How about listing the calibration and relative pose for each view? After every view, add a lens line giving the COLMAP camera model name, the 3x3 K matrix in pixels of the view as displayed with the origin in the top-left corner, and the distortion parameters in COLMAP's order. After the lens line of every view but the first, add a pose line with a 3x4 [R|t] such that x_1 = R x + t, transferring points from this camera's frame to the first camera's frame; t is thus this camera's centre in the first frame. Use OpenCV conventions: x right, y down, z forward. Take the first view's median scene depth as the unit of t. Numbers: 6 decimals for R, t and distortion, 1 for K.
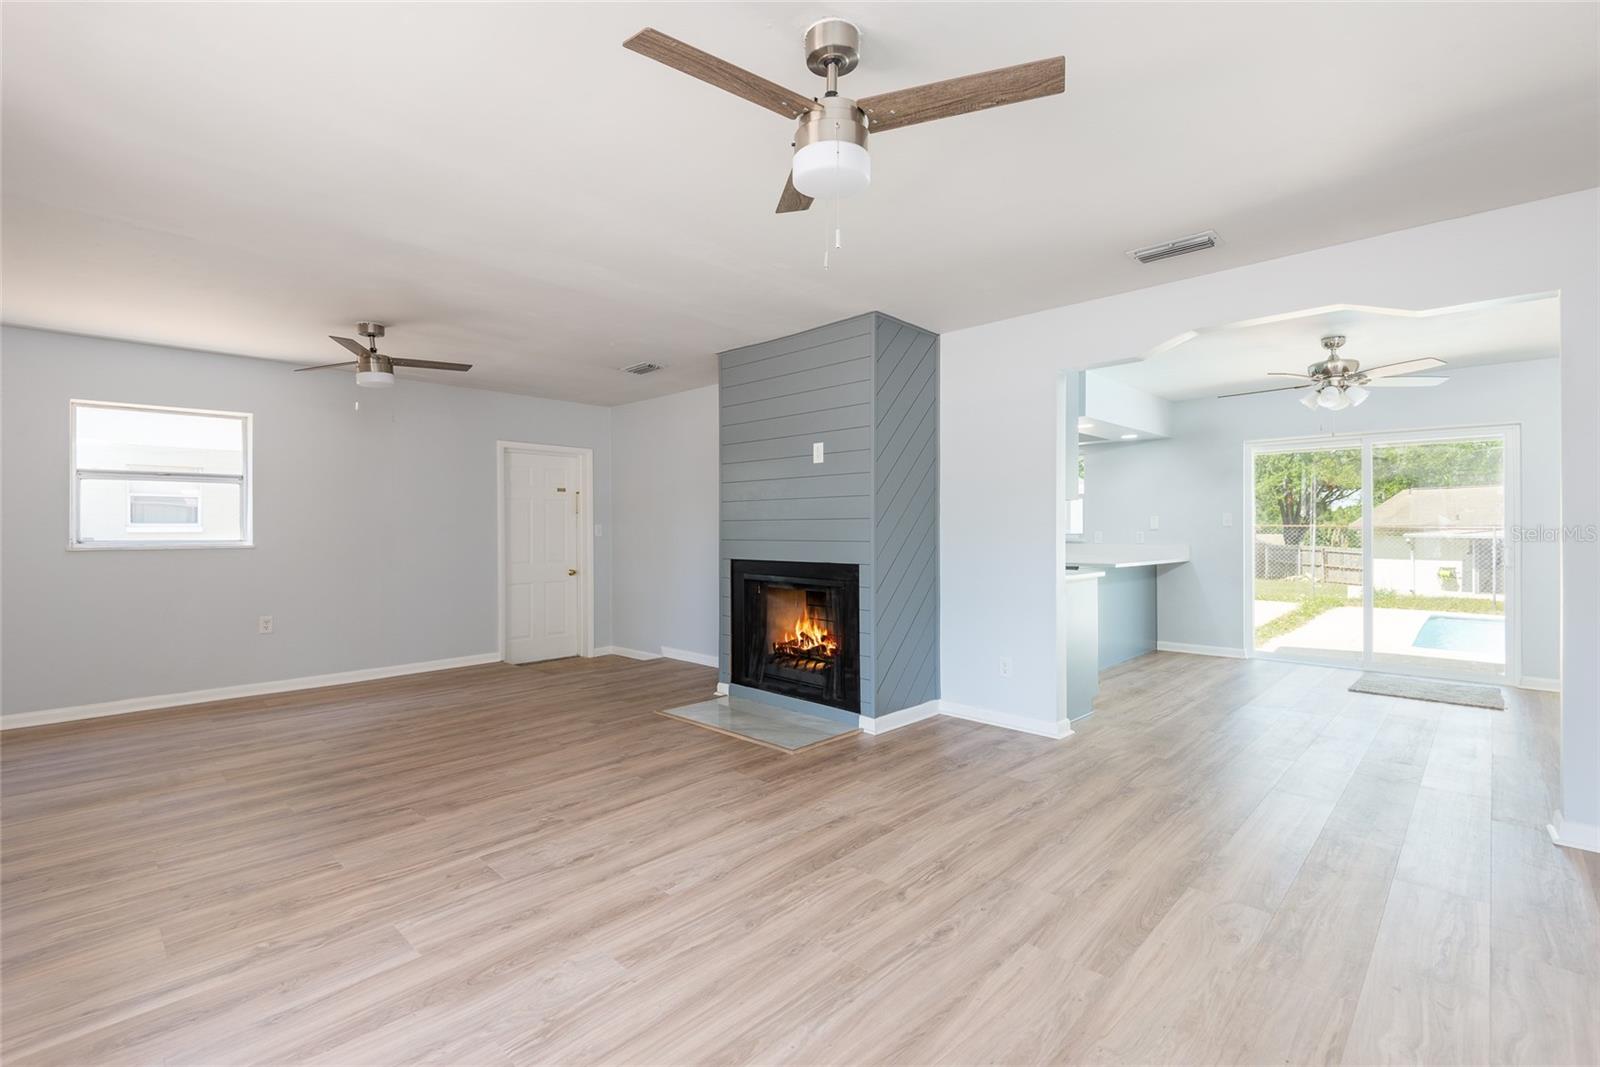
lens RADIAL K [[723.1, 0, 824.0], [0, 723.1, 528.4], [0, 0, 1]] dist [0.006169, -0.005253]
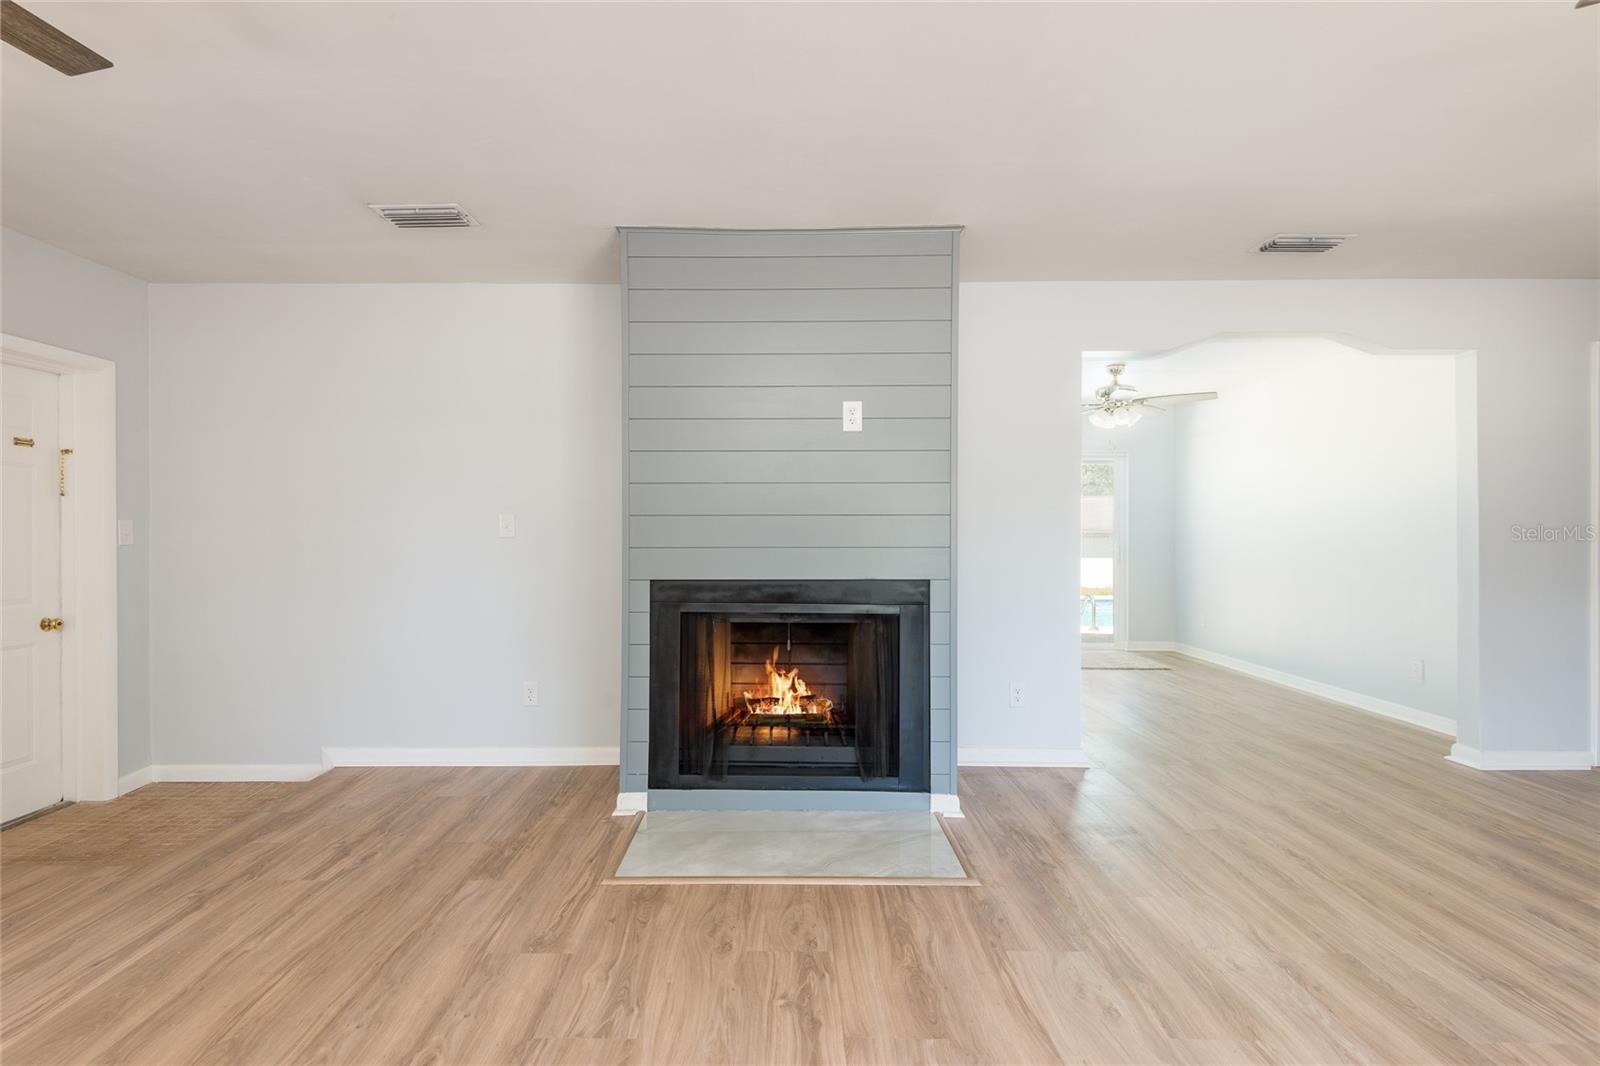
lens RADIAL K [[723.1, 0, 786.2], [0, 723.1, 540.0], [0, 0, 1]] dist [0.006169, -0.005253]
pose [[0.736166, -0.005949, 0.676774, -0.655175], [-0.001980, 0.999938, 0.010943, 0.003138], [-0.676798, -0.009396, 0.736109, 0.712982]]
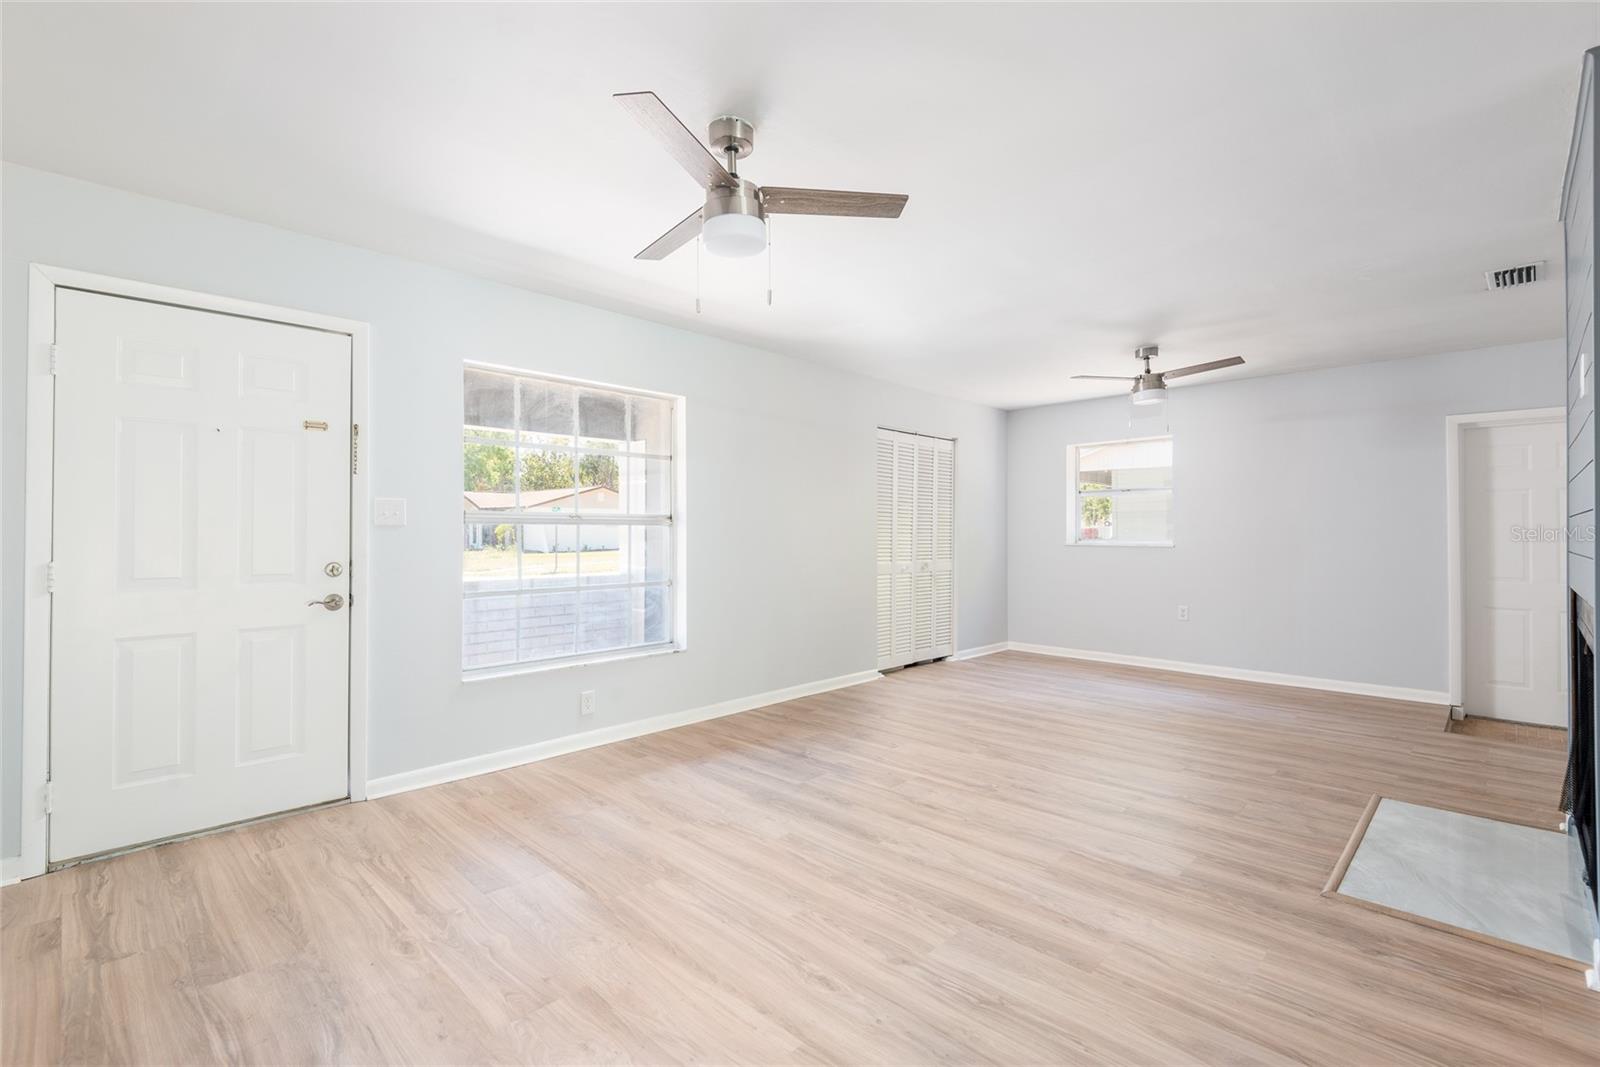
lens RADIAL K [[723.1, 0, 783.1], [0, 723.1, 550.4], [0, 0, 1]] dist [0.006169, -0.005253]
pose [[-0.050546, 0.029792, -0.998277, 0.655603], [-0.004221, 0.999540, 0.030043, -0.003168], [0.998713, 0.005732, -0.050397, 0.619376]]
